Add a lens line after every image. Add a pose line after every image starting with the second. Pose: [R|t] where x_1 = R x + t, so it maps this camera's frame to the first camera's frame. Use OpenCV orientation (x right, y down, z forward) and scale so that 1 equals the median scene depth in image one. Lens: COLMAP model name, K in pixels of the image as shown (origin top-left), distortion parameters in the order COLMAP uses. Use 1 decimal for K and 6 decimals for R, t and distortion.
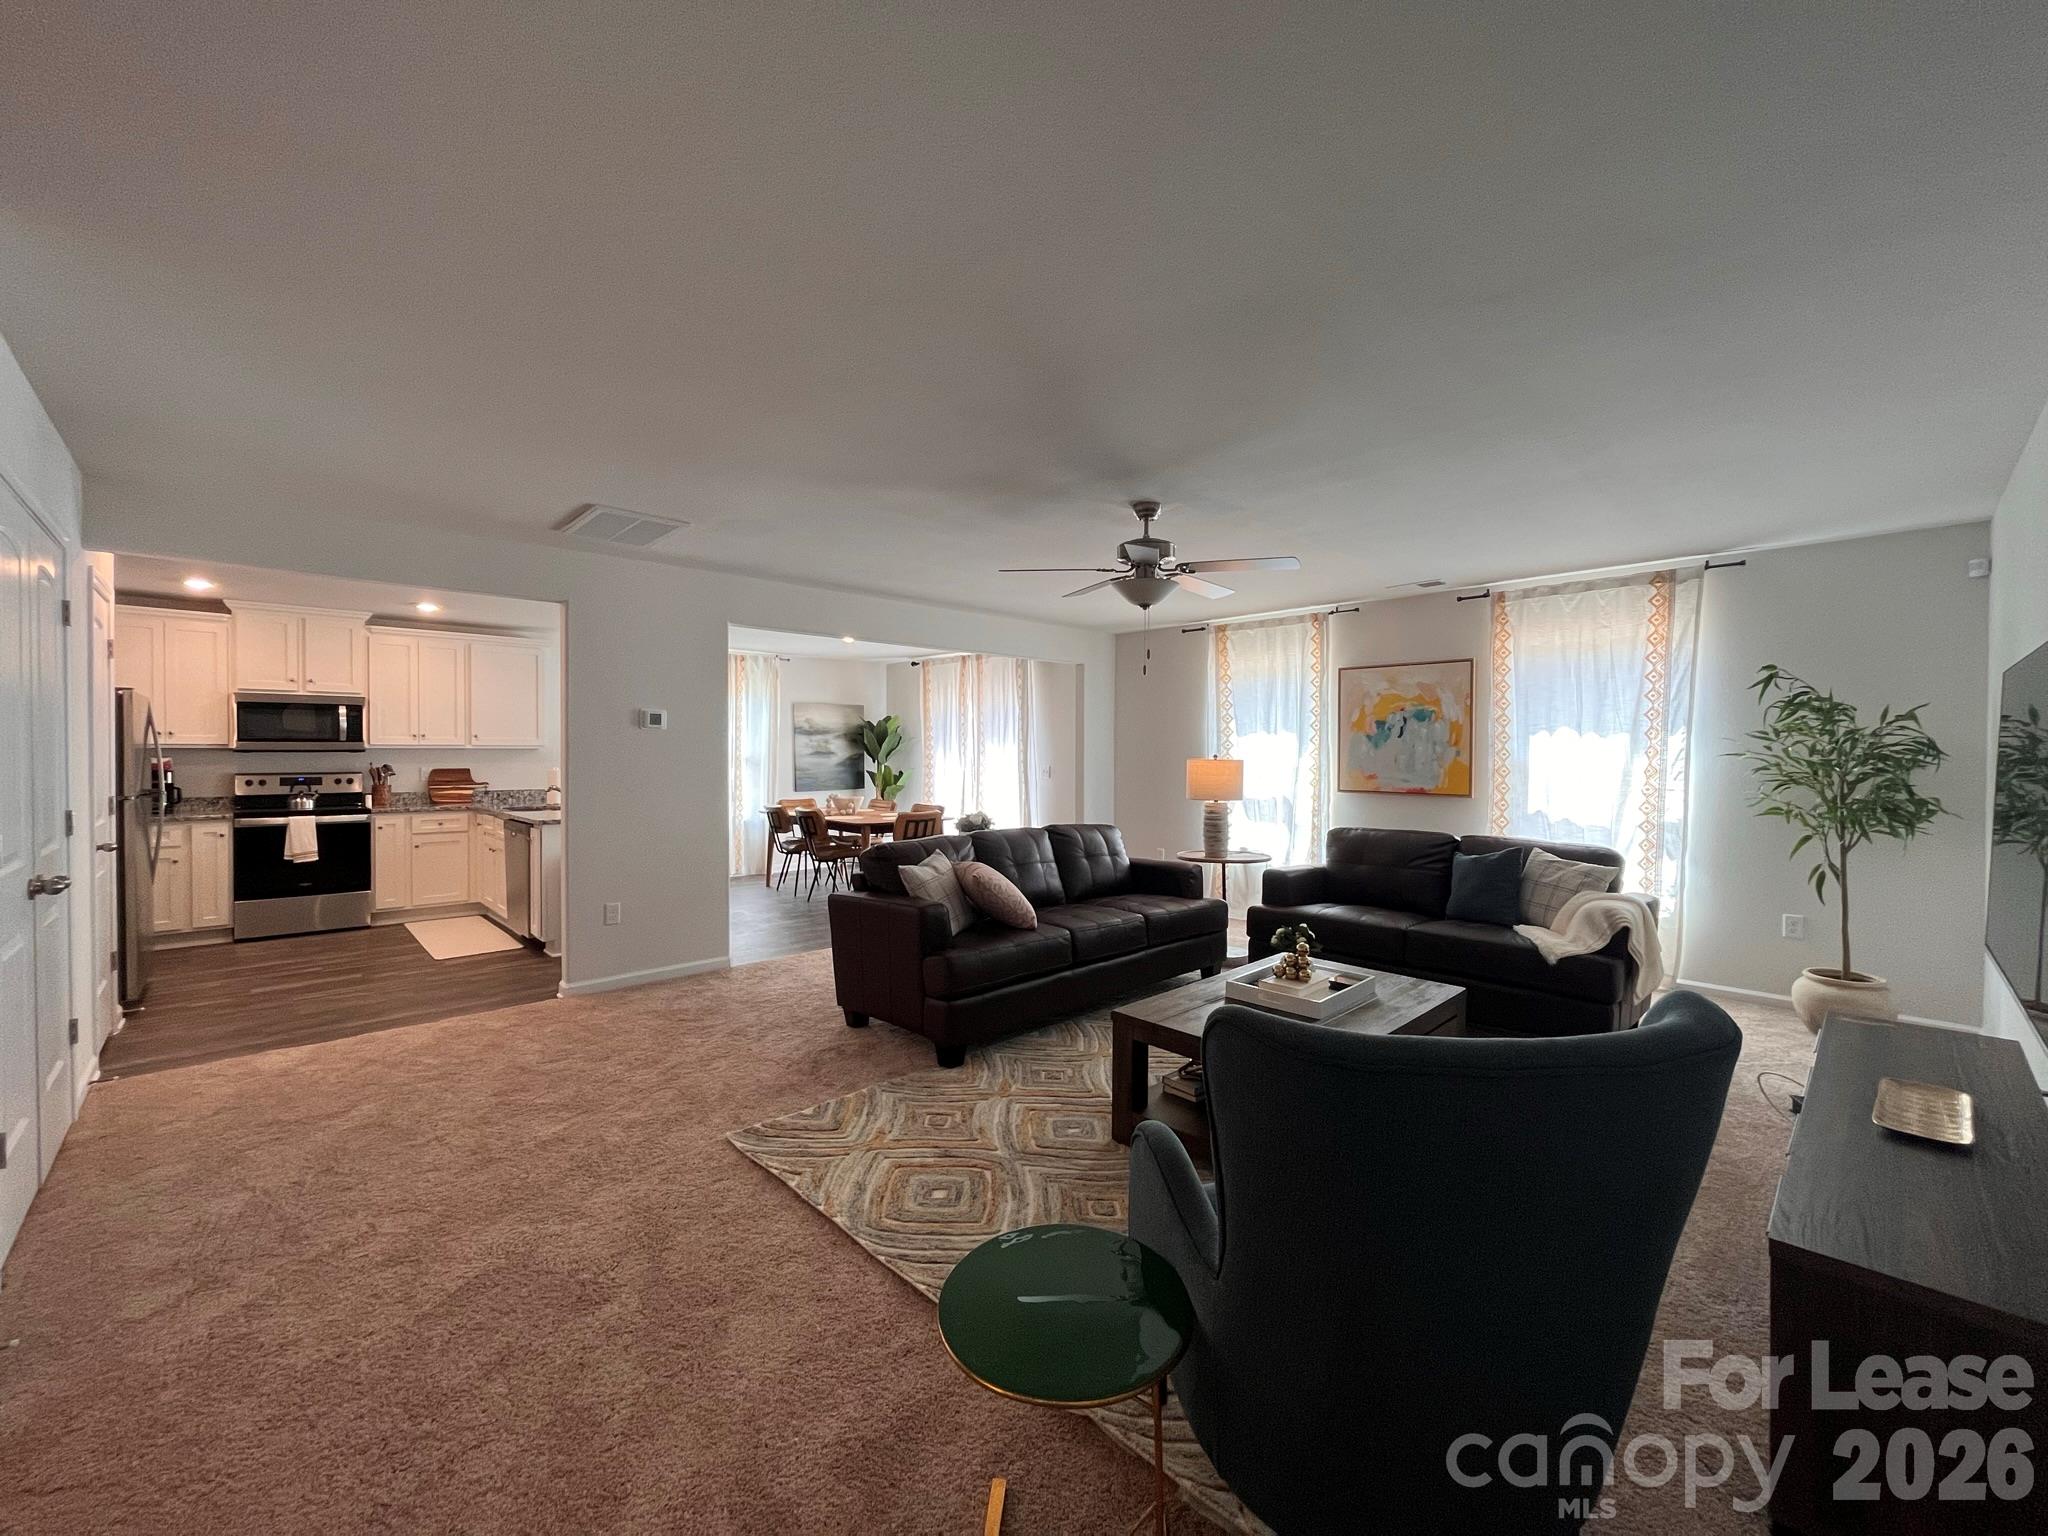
lens RADIAL K [[826.6, 0, 1026.5], [0, 826.6, 764.4], [0, 0, 1]] dist [-0.003290, 0.000032]
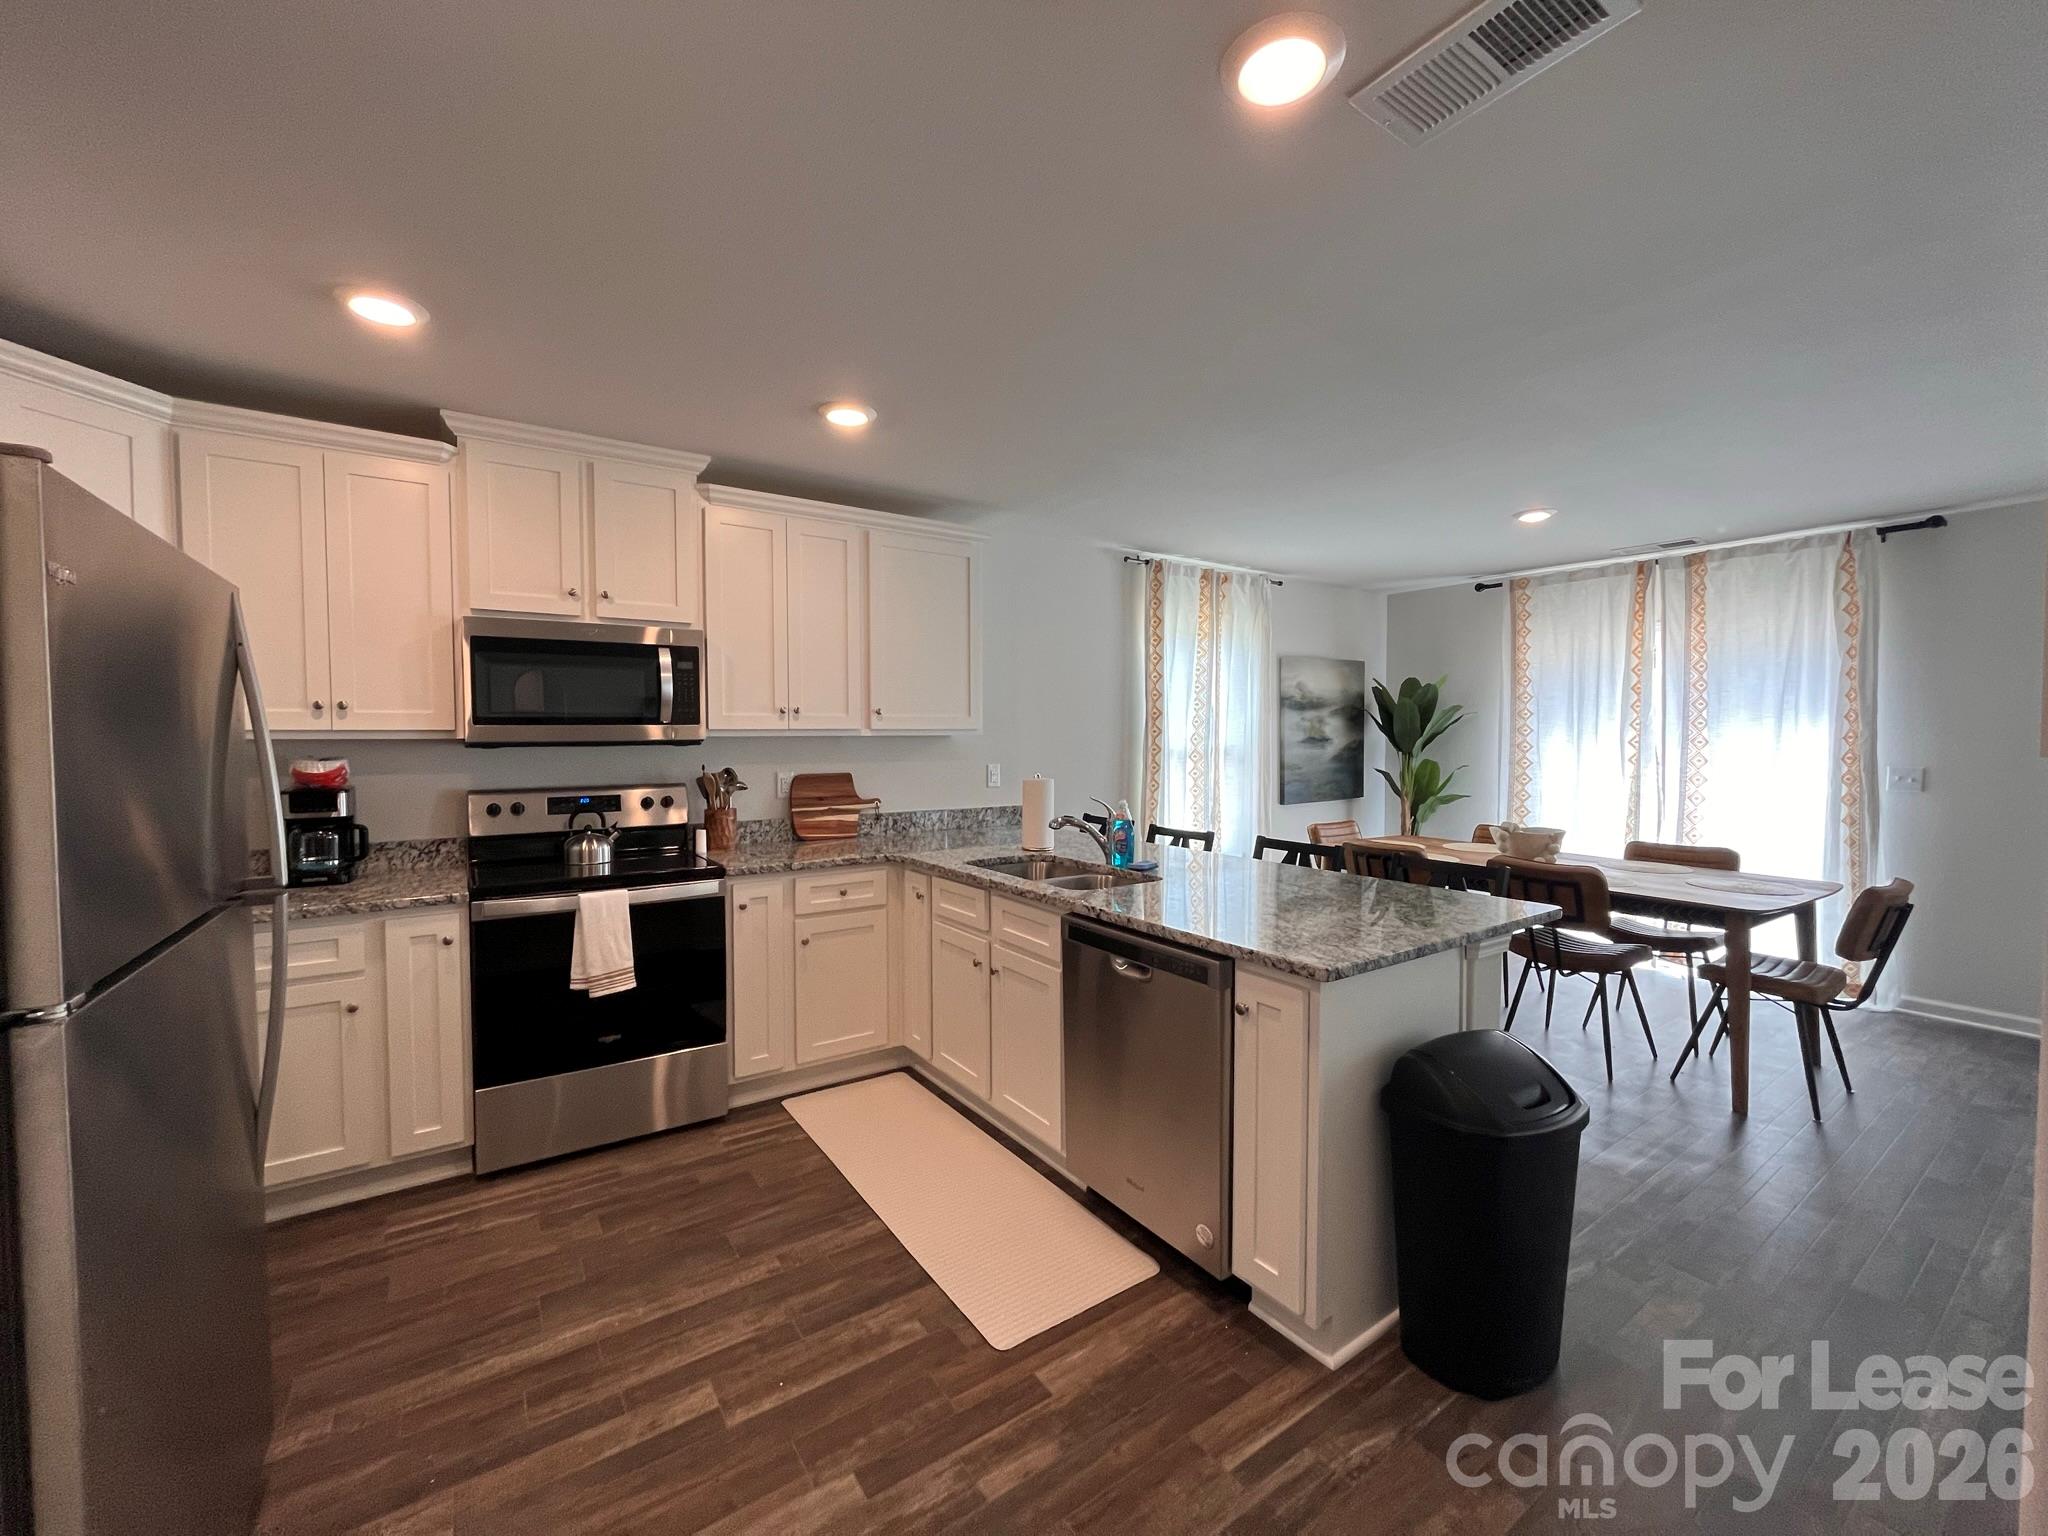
lens RADIAL K [[826.6, 0, 1022.8], [0, 826.6, 764.2], [0, 0, 1]] dist [-0.003290, 0.000032]
pose [[0.987990, 0.004491, -0.154450, -0.551091], [-0.000783, 0.999710, 0.024064, -0.015805], [0.154513, -0.023654, 0.987708, 0.559662]]
